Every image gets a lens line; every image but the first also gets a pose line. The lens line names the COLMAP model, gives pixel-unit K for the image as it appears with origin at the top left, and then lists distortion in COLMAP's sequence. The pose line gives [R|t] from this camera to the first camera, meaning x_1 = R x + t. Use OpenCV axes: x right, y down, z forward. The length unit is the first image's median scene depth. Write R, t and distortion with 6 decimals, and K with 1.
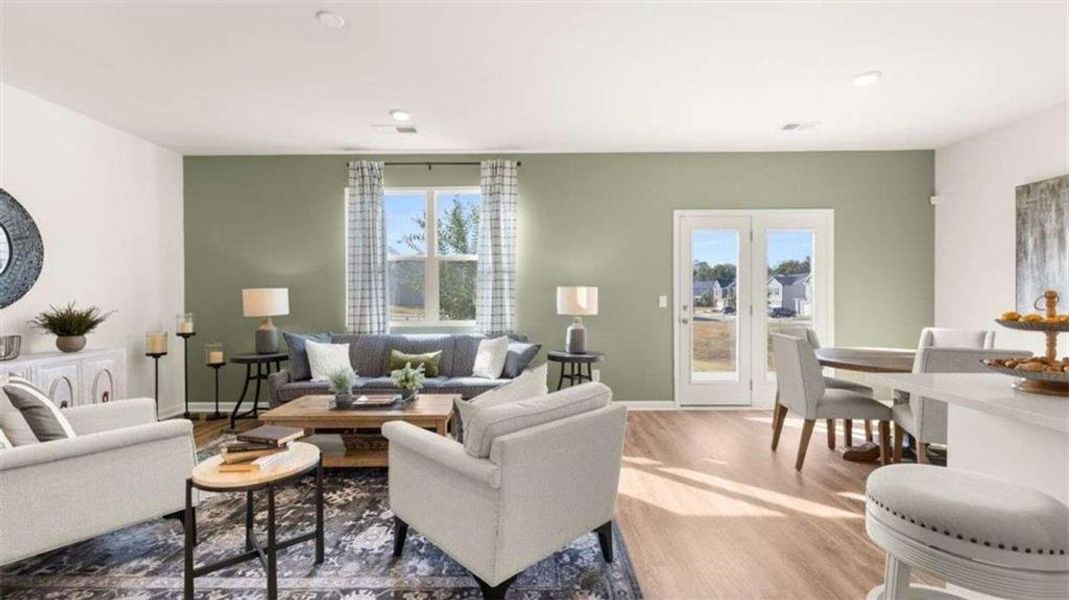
lens RADIAL K [[431.0, 0, 525.6], [0, 431.0, 298.4], [0, 0, 1]] dist [0.000621, -0.000002]
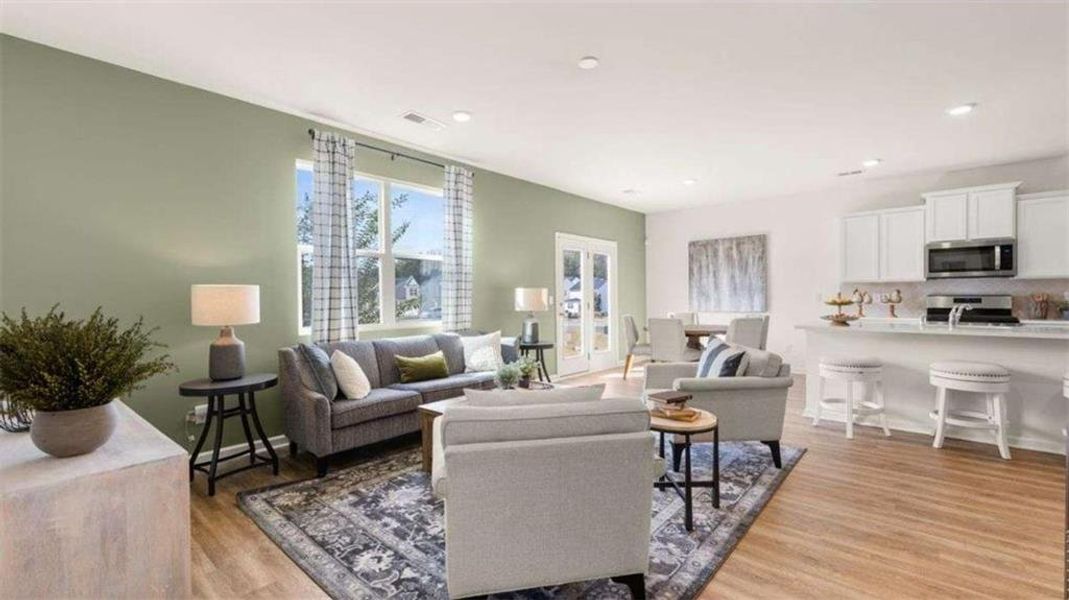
lens RADIAL K [[441.5, 0, 519.9], [0, 441.5, 299.4], [0, 0, 1]] dist [0.000866, 0.000054]
pose [[0.672745, -0.005617, 0.739853, -0.815958], [0.008126, 0.999967, 0.000203, 0.003814], [-0.739830, 0.005875, 0.672769, 0.173453]]
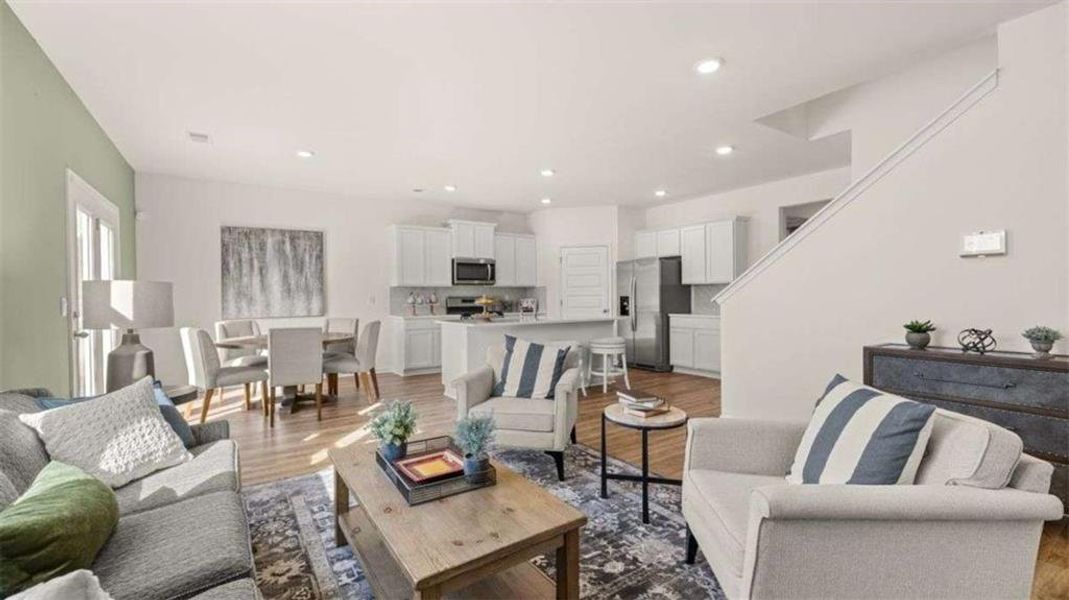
lens RADIAL K [[441.5, 0, 519.9], [0, 441.5, 299.4], [0, 0, 1]] dist [0.000866, 0.000054]
pose [[-0.540397, 0.000152, 0.841410, -0.643347], [0.013387, 0.999875, 0.008417, -0.000375], [-0.841304, 0.015812, -0.540332, 0.846923]]
